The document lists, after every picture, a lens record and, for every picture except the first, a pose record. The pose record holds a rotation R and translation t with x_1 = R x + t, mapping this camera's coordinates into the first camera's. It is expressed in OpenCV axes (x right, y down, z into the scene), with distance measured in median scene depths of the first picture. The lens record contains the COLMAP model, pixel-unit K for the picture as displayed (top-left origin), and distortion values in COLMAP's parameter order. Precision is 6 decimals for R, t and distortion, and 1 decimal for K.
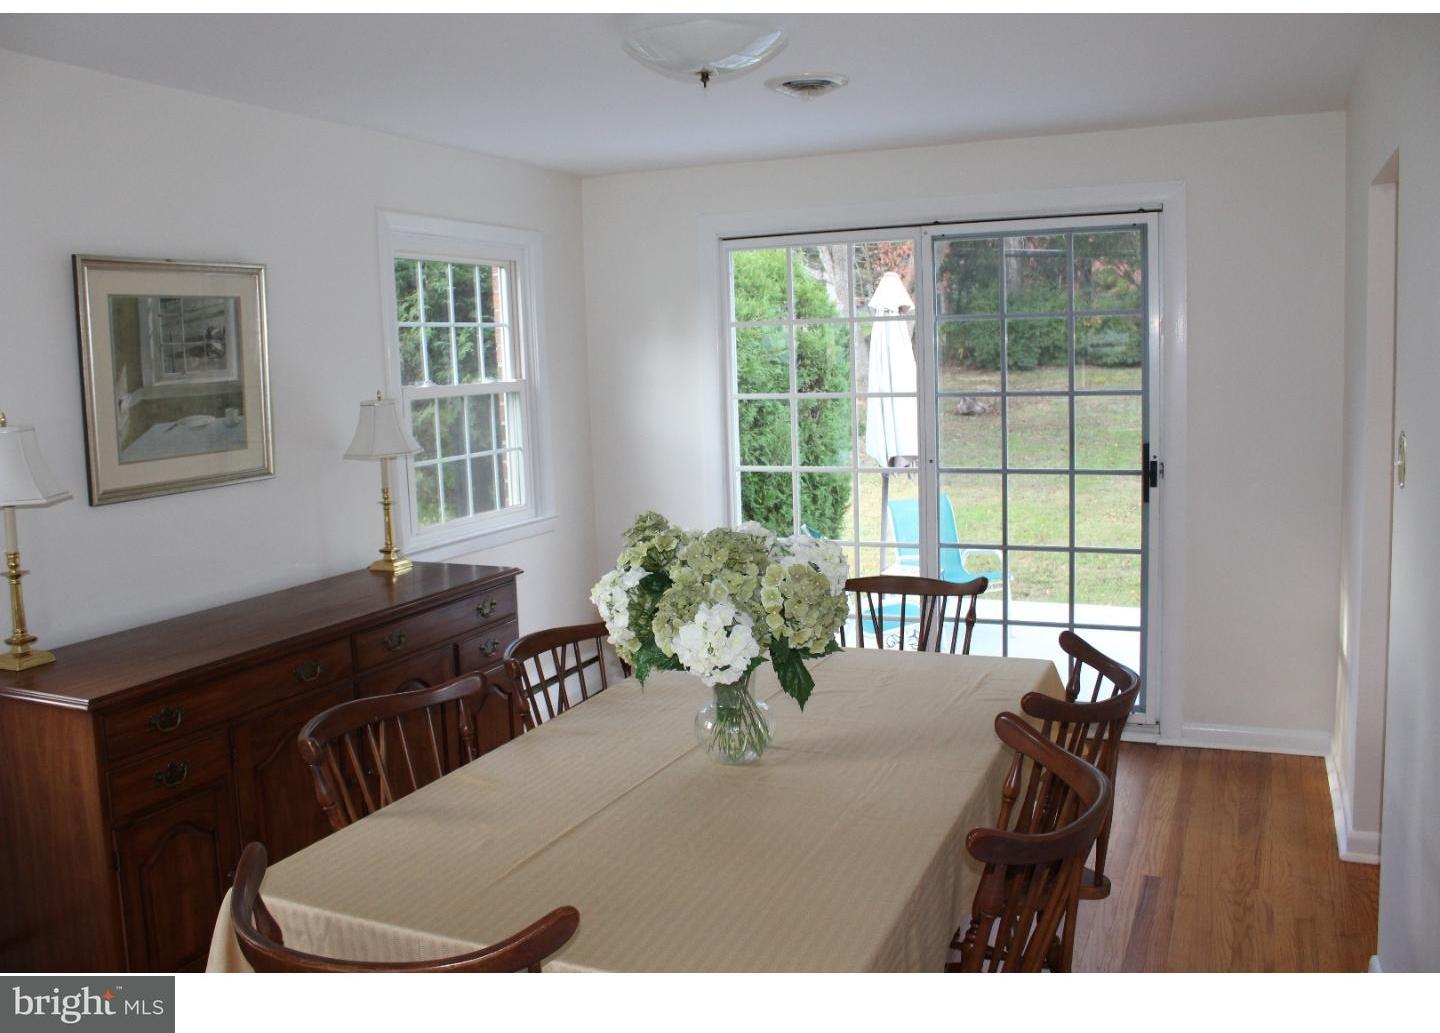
lens RADIAL K [[1255.9, 0, 714.4], [0, 1255.9, 505.1], [0, 0, 1]] dist [-0.133175, 0.067466]
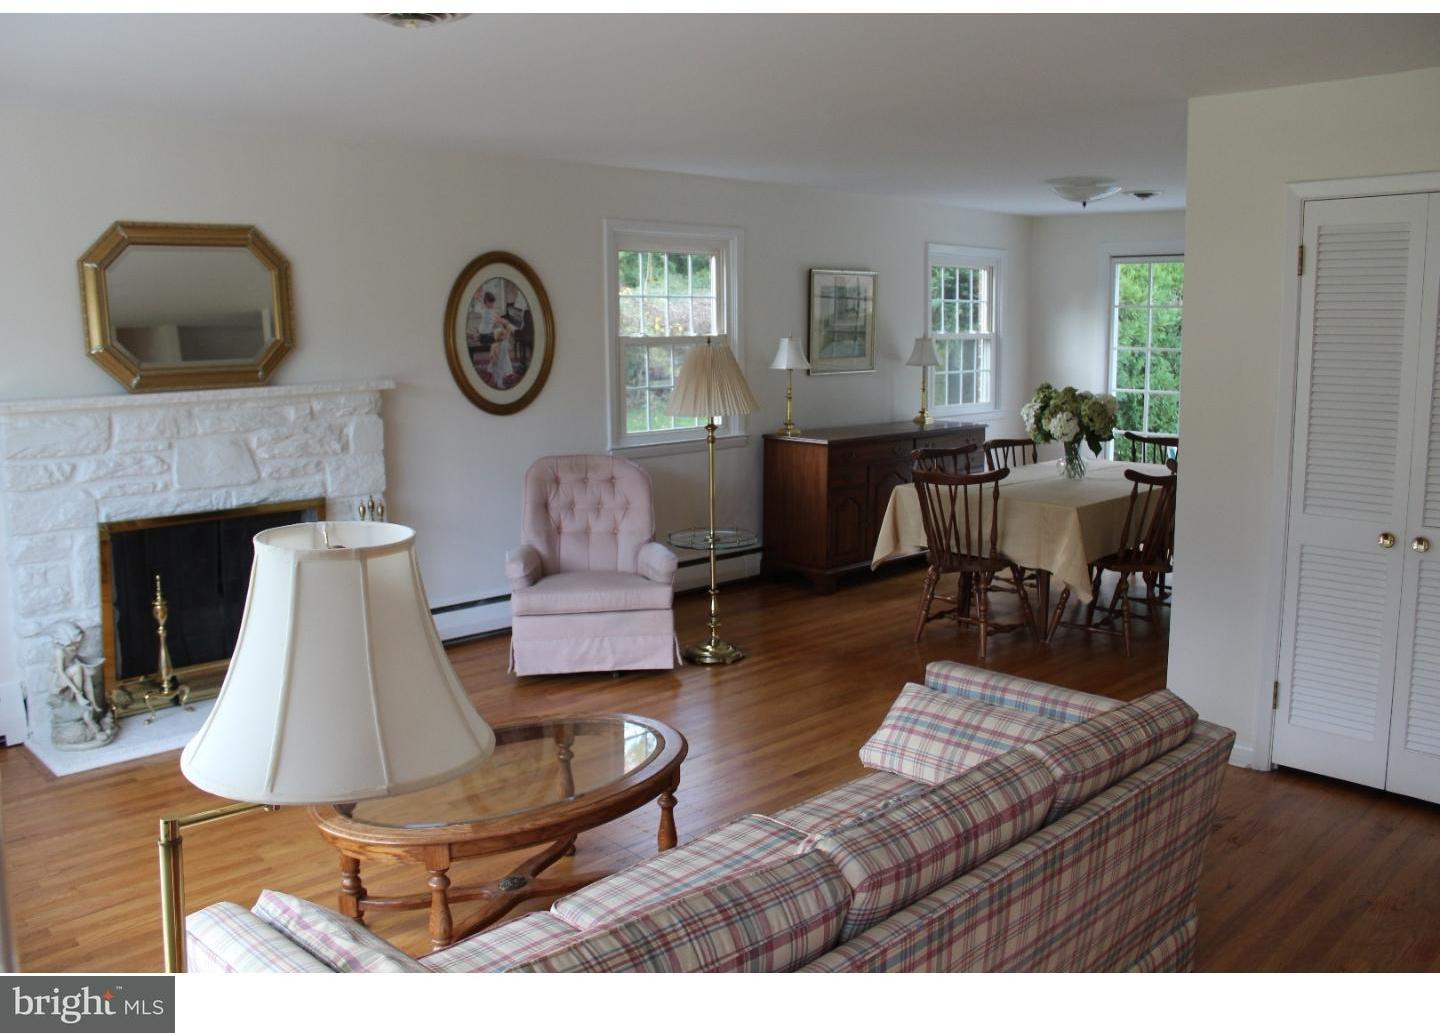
lens RADIAL K [[1255.9, 0, 726.8], [0, 1255.9, 516.9], [0, 0, 1]] dist [-0.133175, 0.067466]
pose [[0.940229, 0.082199, -0.330474, 0.130892], [-0.068163, 0.996219, 0.053860, 0.122860], [0.333652, -0.028115, 0.942277, -1.075730]]
